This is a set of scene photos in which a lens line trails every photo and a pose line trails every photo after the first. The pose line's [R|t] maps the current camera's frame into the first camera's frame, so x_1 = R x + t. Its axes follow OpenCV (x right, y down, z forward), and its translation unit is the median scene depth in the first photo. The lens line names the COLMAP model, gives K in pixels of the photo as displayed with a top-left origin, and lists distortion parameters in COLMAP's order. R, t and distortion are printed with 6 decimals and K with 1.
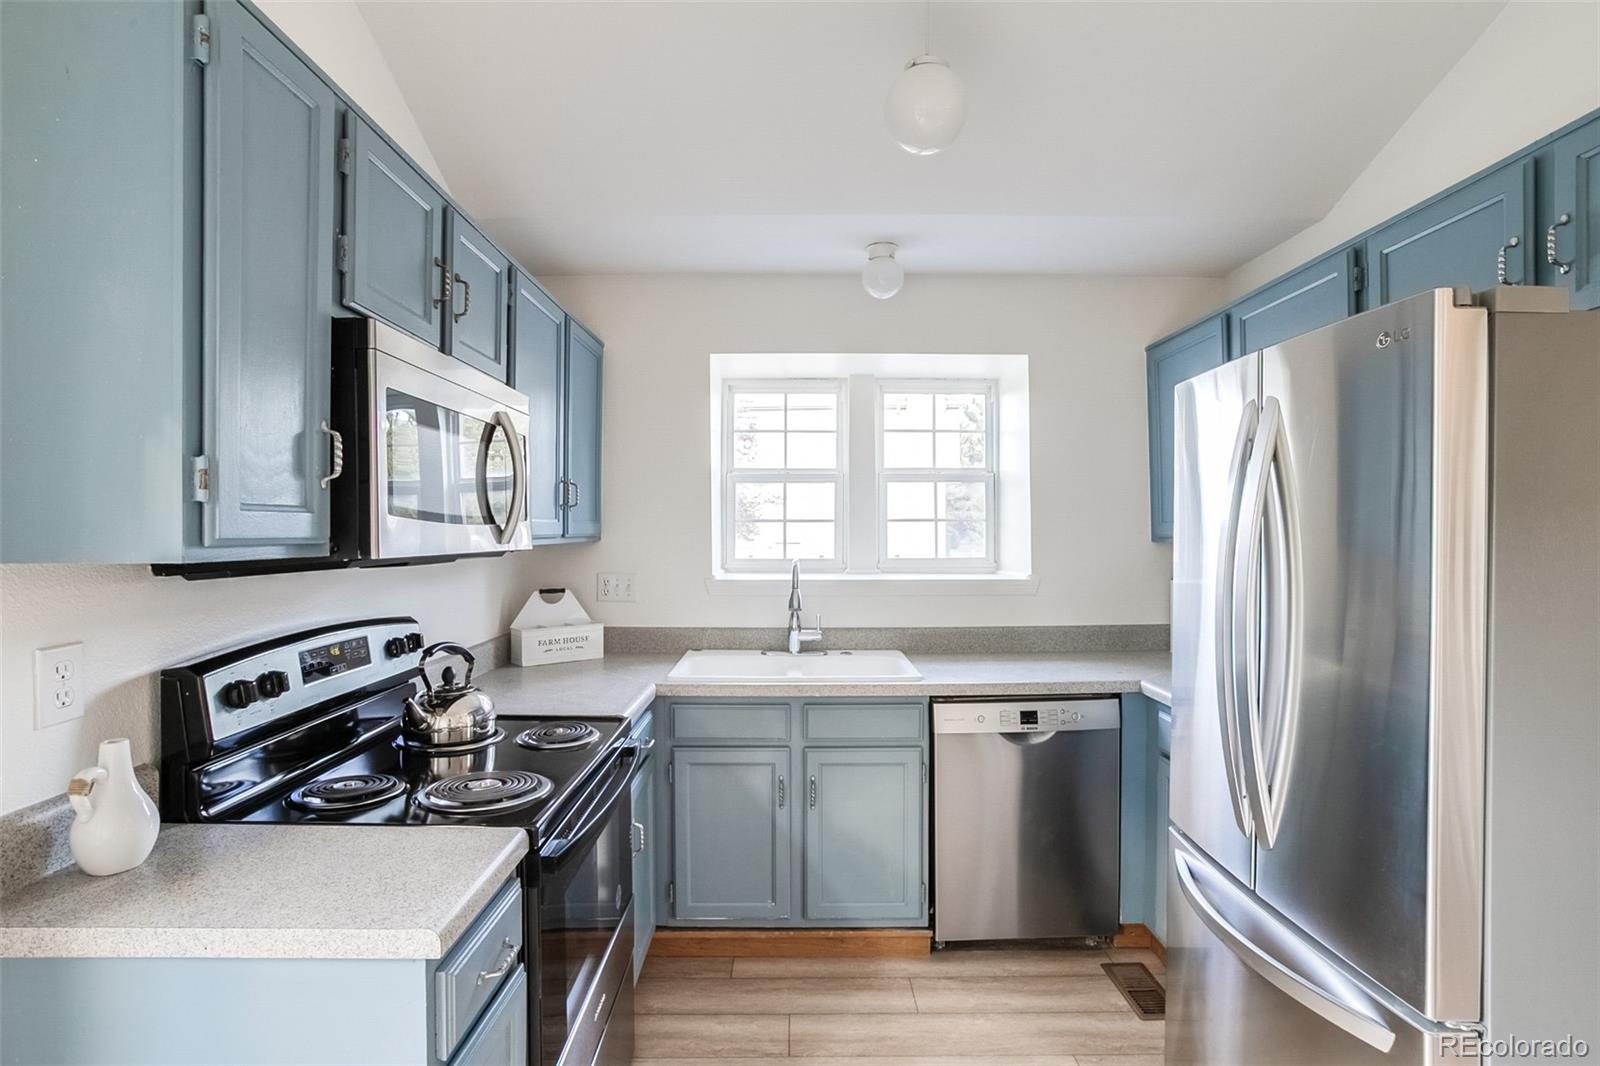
lens RADIAL K [[774.3, 0, 792.4], [0, 774.3, 530.9], [0, 0, 1]] dist [-0.059928, 0.031643]
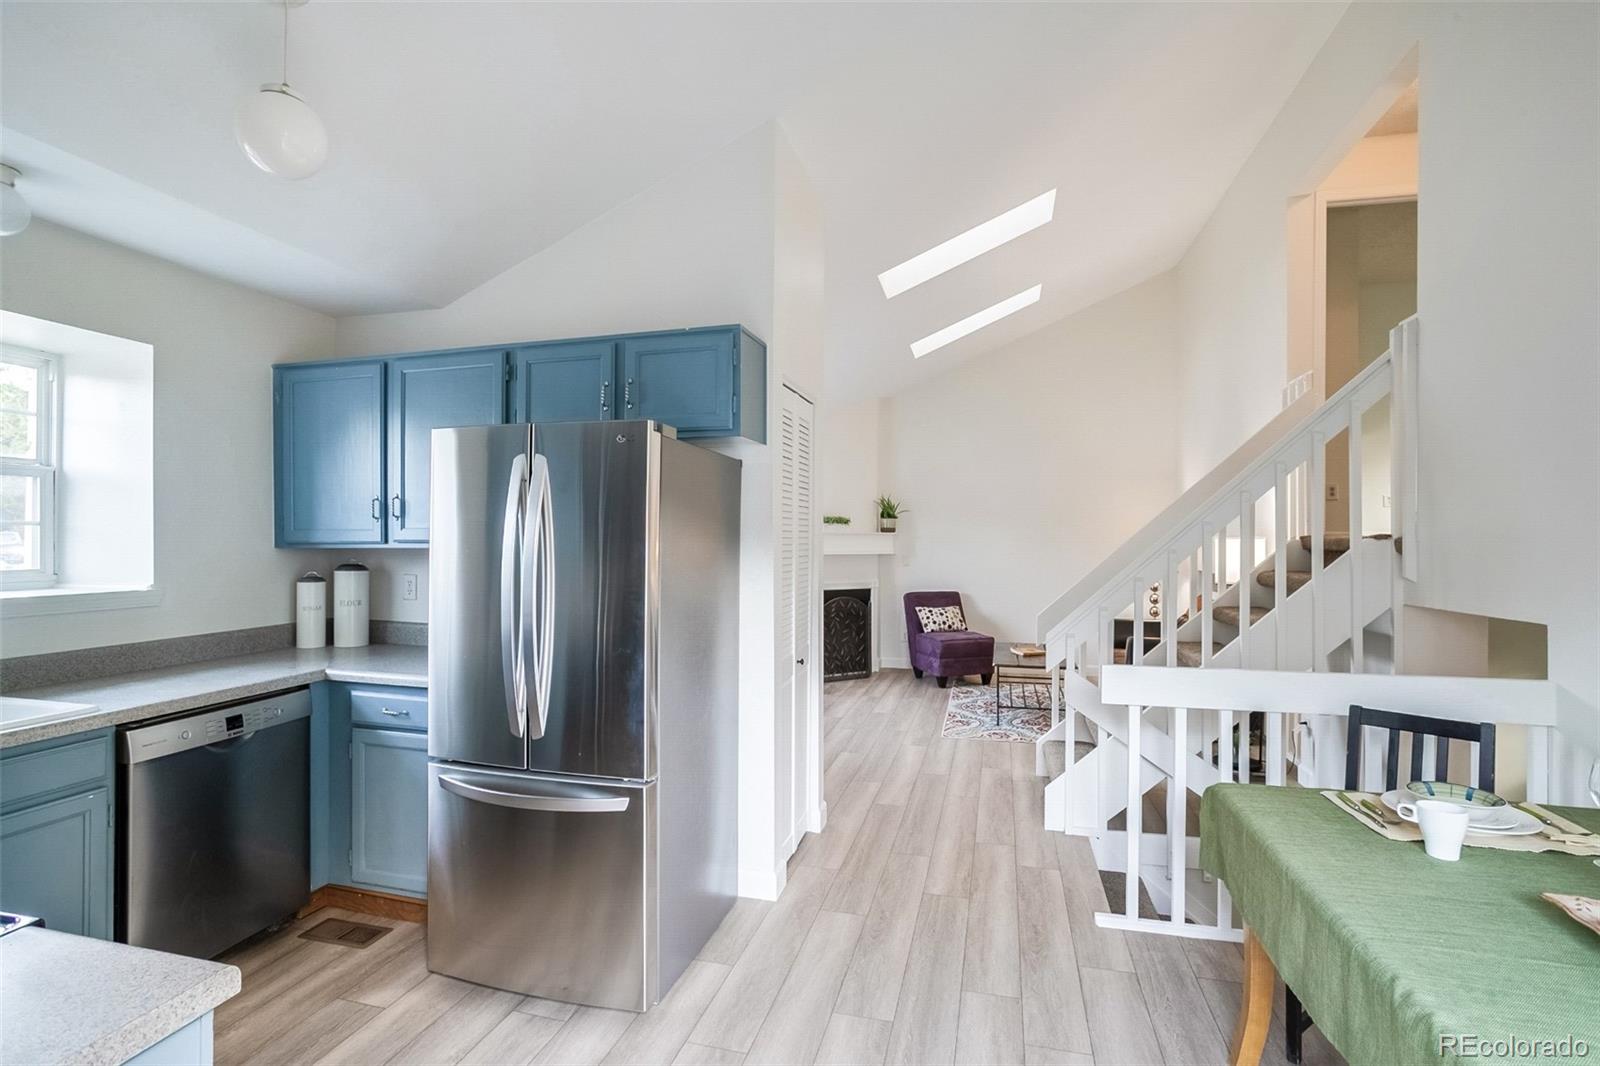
lens RADIAL K [[767.8, 0, 792.5], [0, 767.8, 535.4], [0, 0, 1]] dist [-0.060319, 0.031337]
pose [[0.263939, 0.006825, 0.964515, -0.441876], [-0.003970, 0.999974, -0.005989, 0.000613], [-0.964531, -0.002248, 0.263960, 0.034233]]
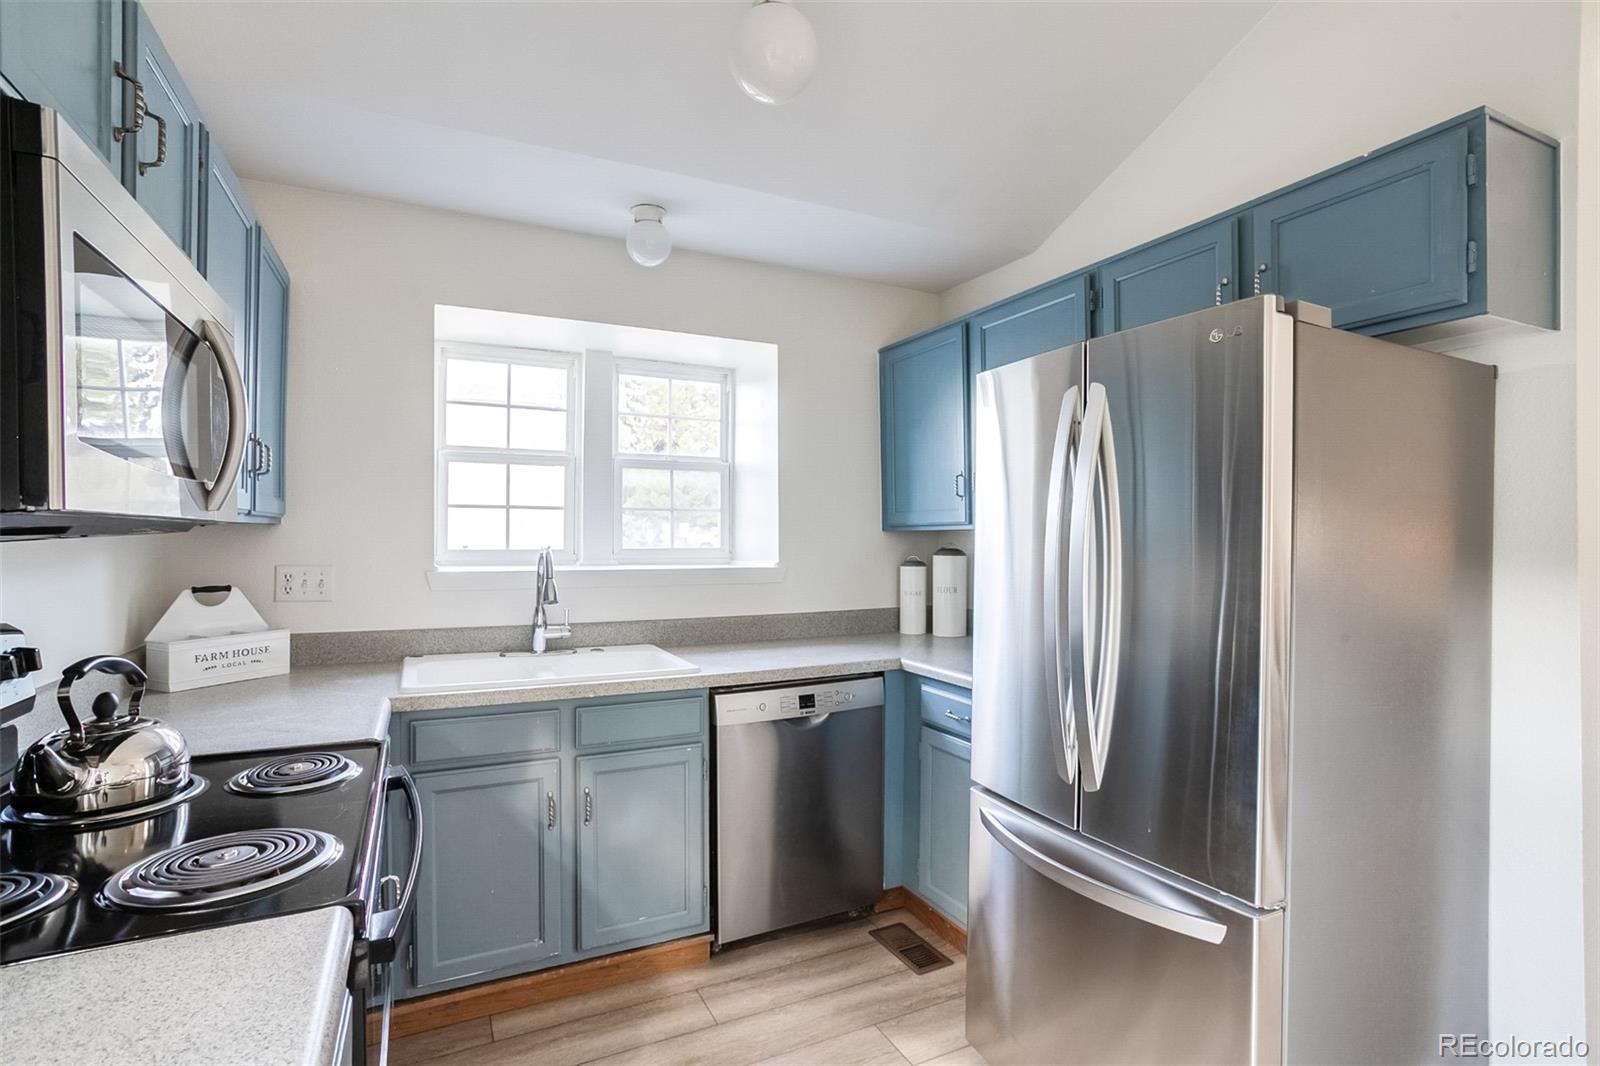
lens RADIAL K [[767.8, 0, 792.5], [0, 767.8, 535.4], [0, 0, 1]] dist [-0.060319, 0.031337]
pose [[0.898226, 0.004985, 0.439506, -0.146233], [-0.004880, 0.999987, -0.001368, 0.028177], [-0.439507, -0.000916, 0.898239, 0.111266]]
